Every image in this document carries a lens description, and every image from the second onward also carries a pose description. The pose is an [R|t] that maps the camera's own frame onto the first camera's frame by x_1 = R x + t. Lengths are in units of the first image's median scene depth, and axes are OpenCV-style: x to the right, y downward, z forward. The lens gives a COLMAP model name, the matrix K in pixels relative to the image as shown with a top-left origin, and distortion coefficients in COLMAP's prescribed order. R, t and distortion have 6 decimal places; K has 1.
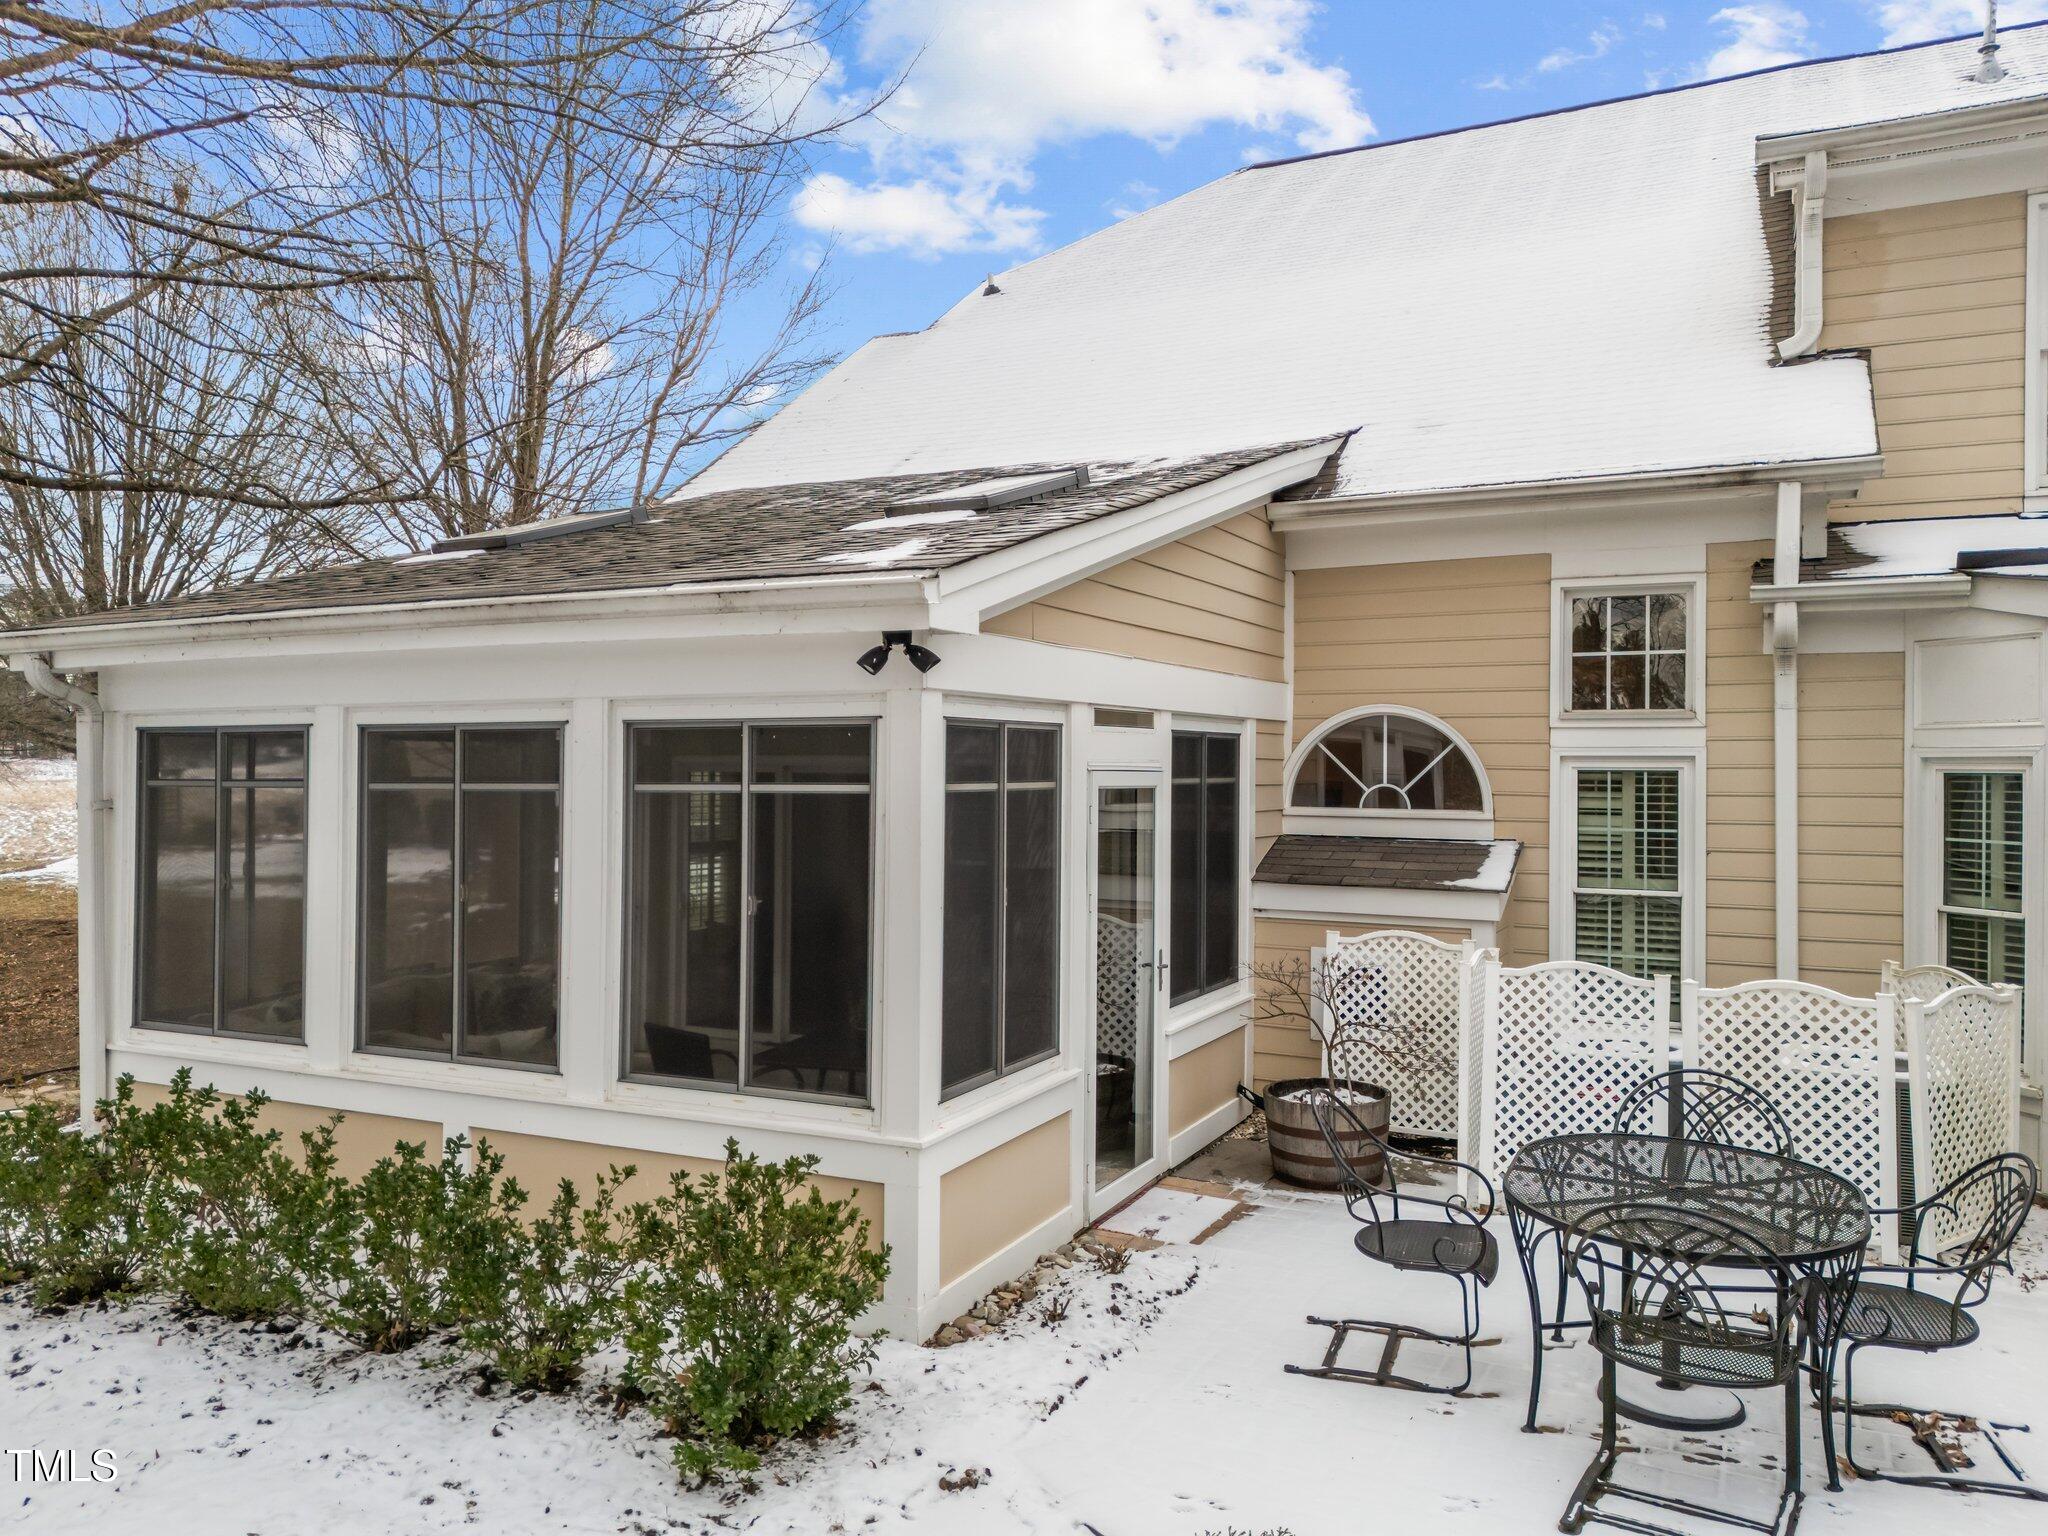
lens RADIAL K [[1507.4, 0, 1017.6], [0, 1507.4, 759.1], [0, 0, 1]] dist [0.058980, -0.046272]
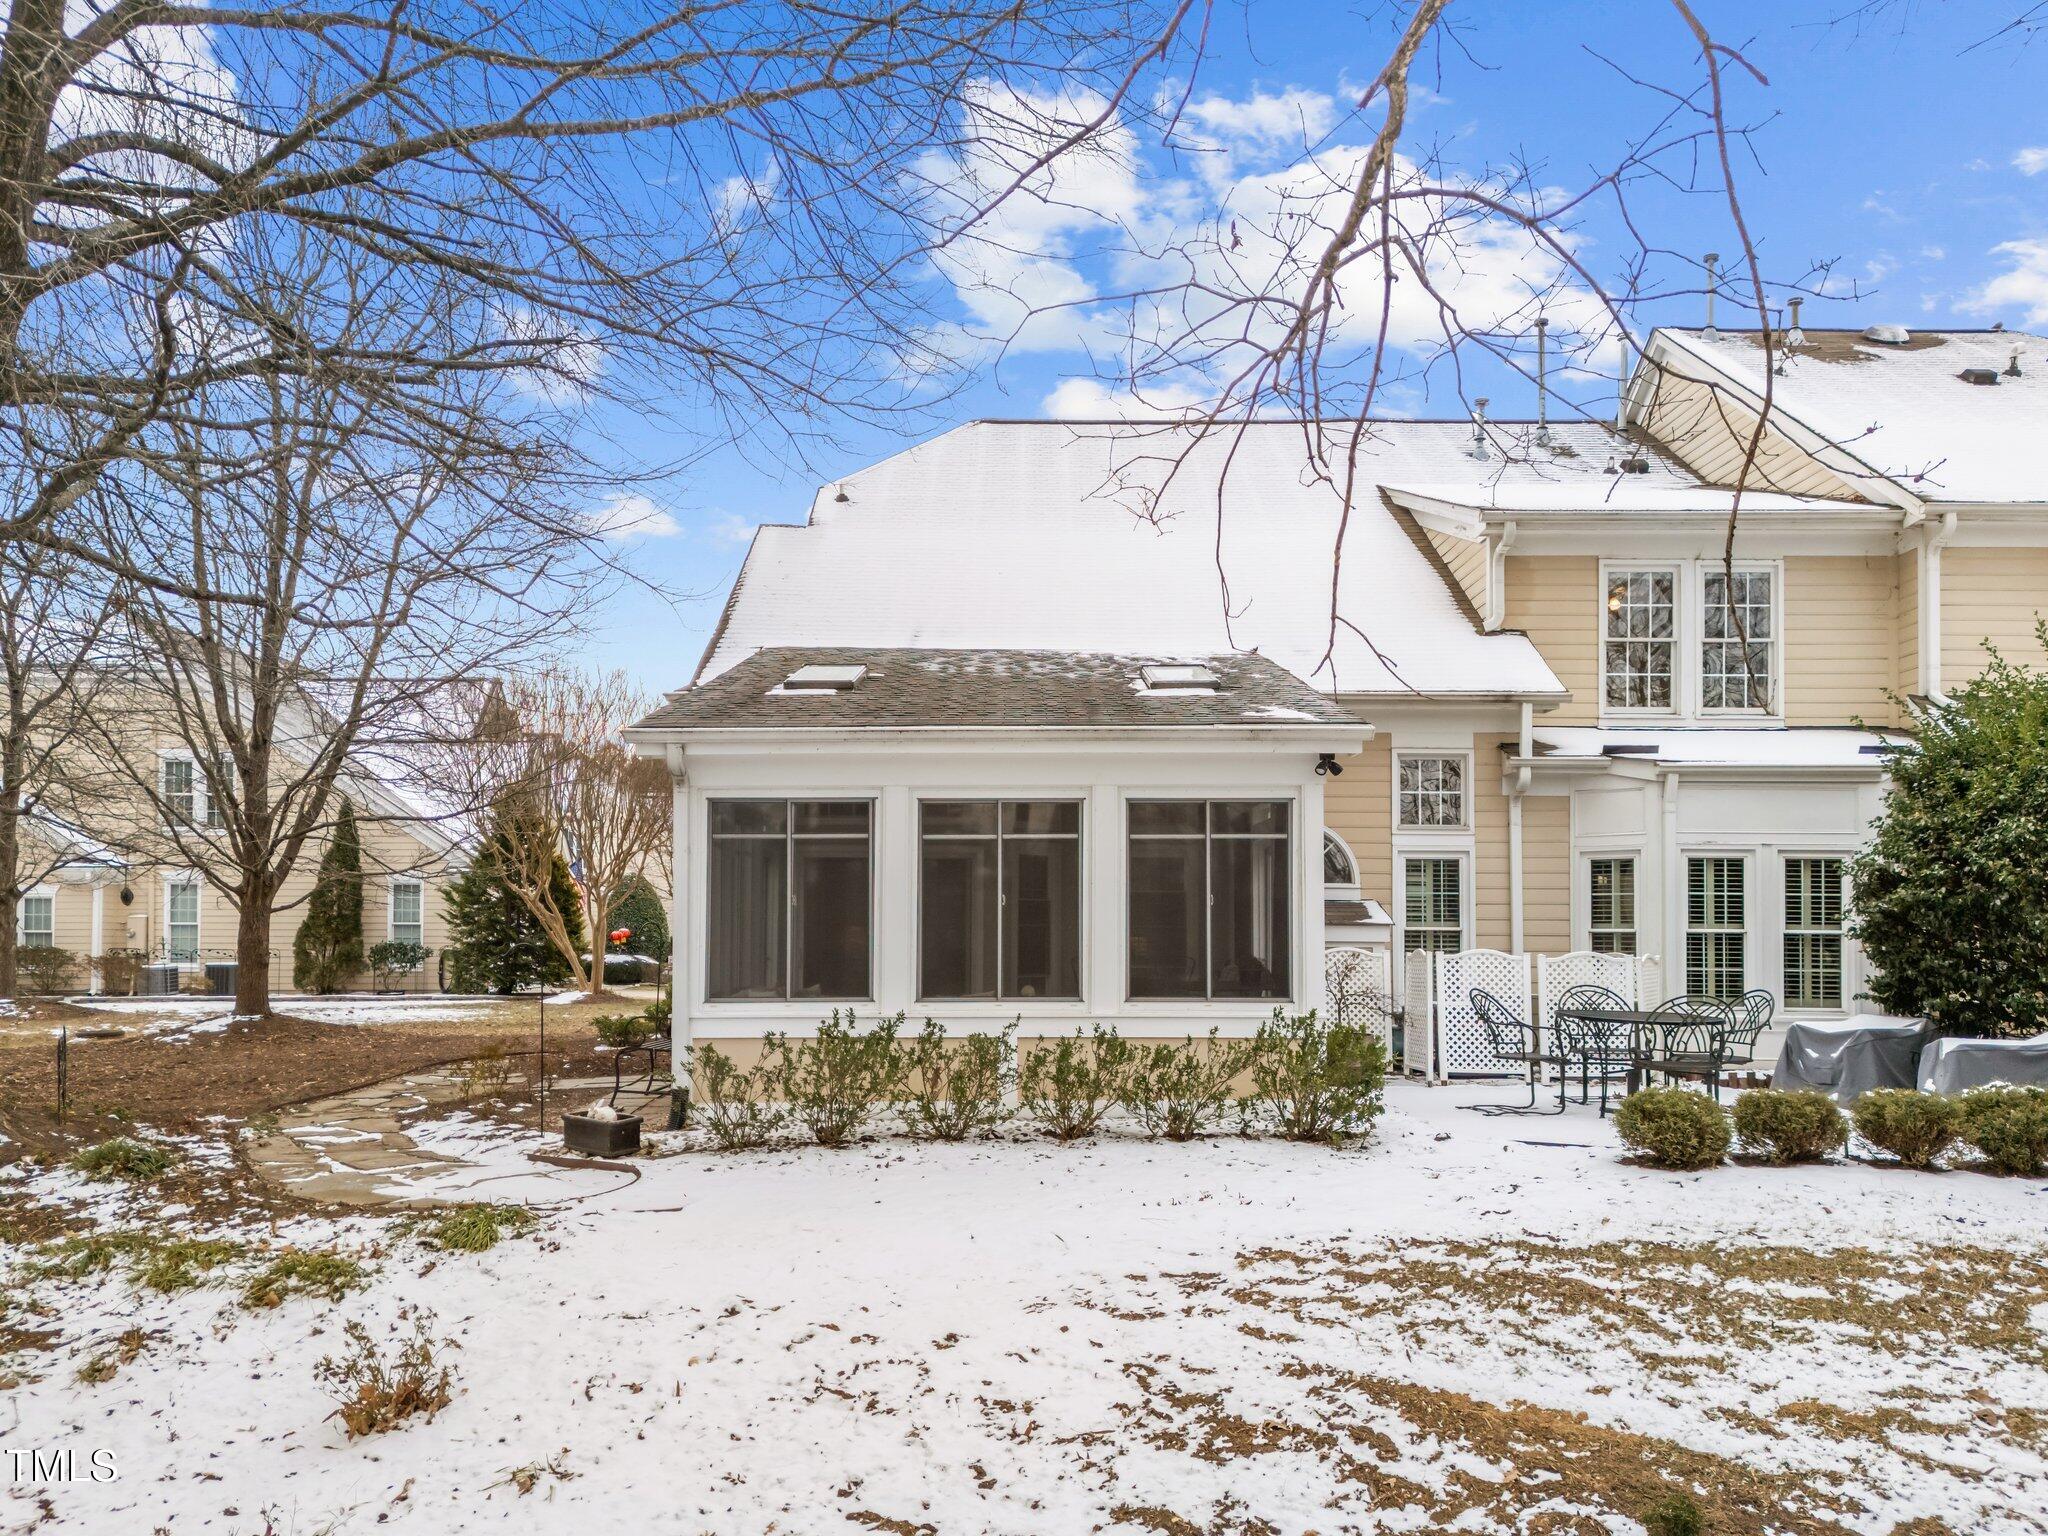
lens RADIAL K [[1514.1, 0, 1021.2], [0, 1514.1, 891.0], [0, 0, 1]] dist [0.084524, -0.120242]
pose [[0.899273, 0.013180, 0.437189, -0.976665], [-0.003794, 0.999743, -0.022336, 0.104877], [-0.437371, 0.018427, 0.899092, -0.456189]]
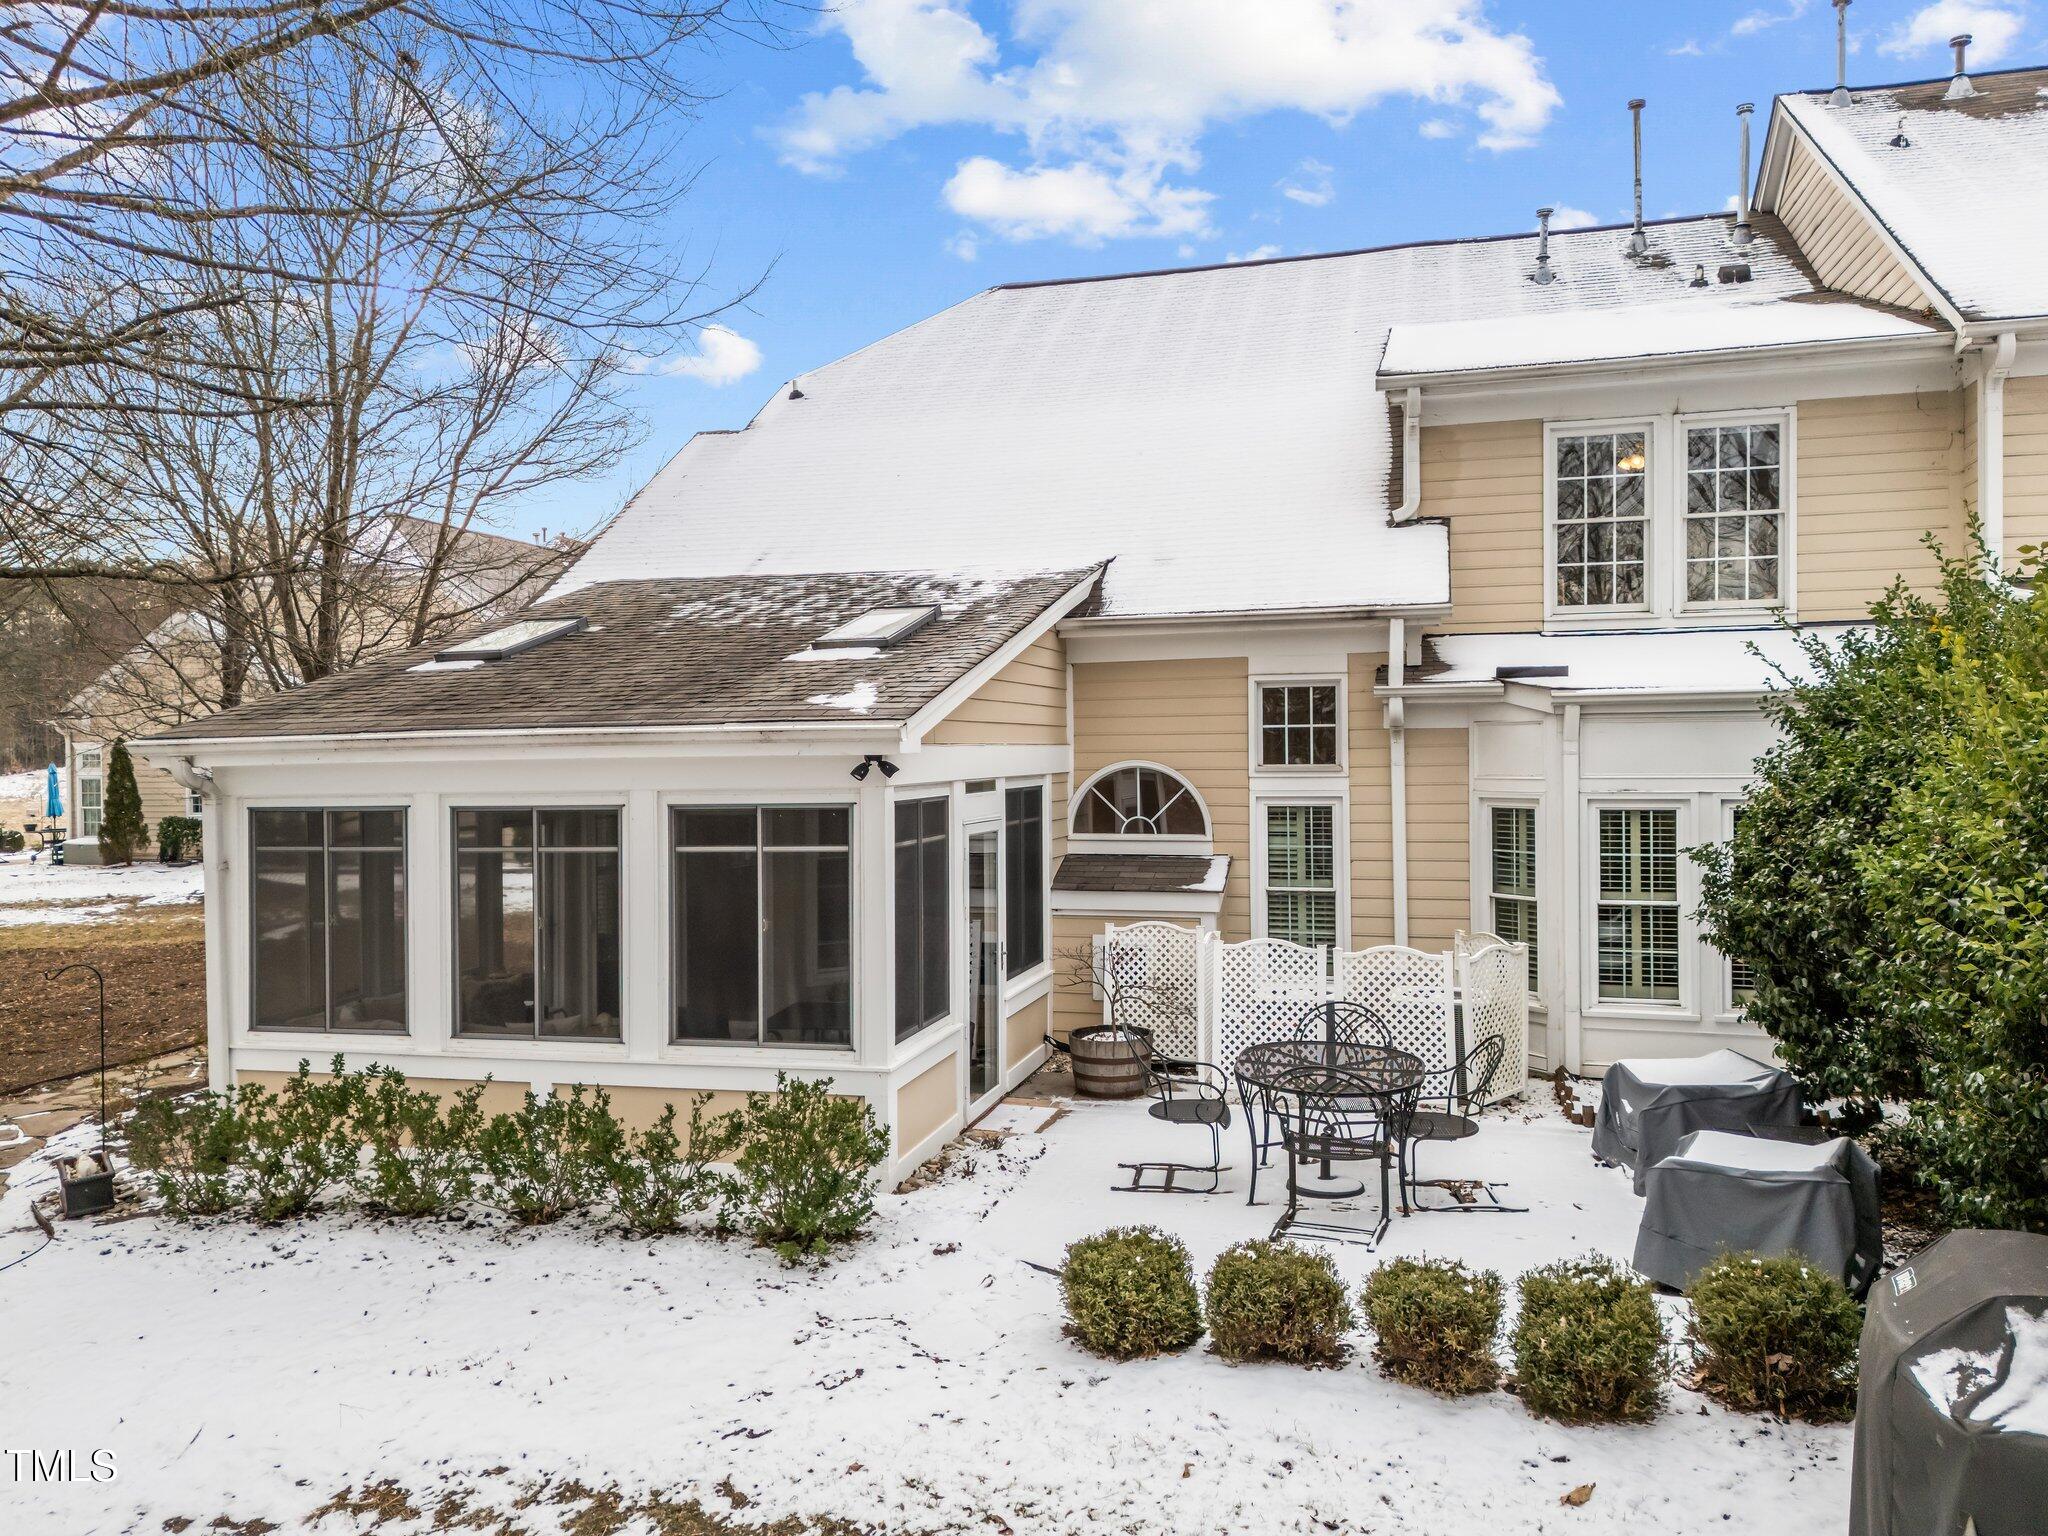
lens RADIAL K [[1494.5, 0, 1019.1], [0, 1494.5, 758.0], [0, 0, 1]] dist [0.097033, -0.114390]
pose [[0.981065, -0.015290, 0.193072, -0.176563], [0.013991, 0.999869, 0.008088, -0.067059], [-0.193171, -0.005234, 0.981151, -0.452742]]
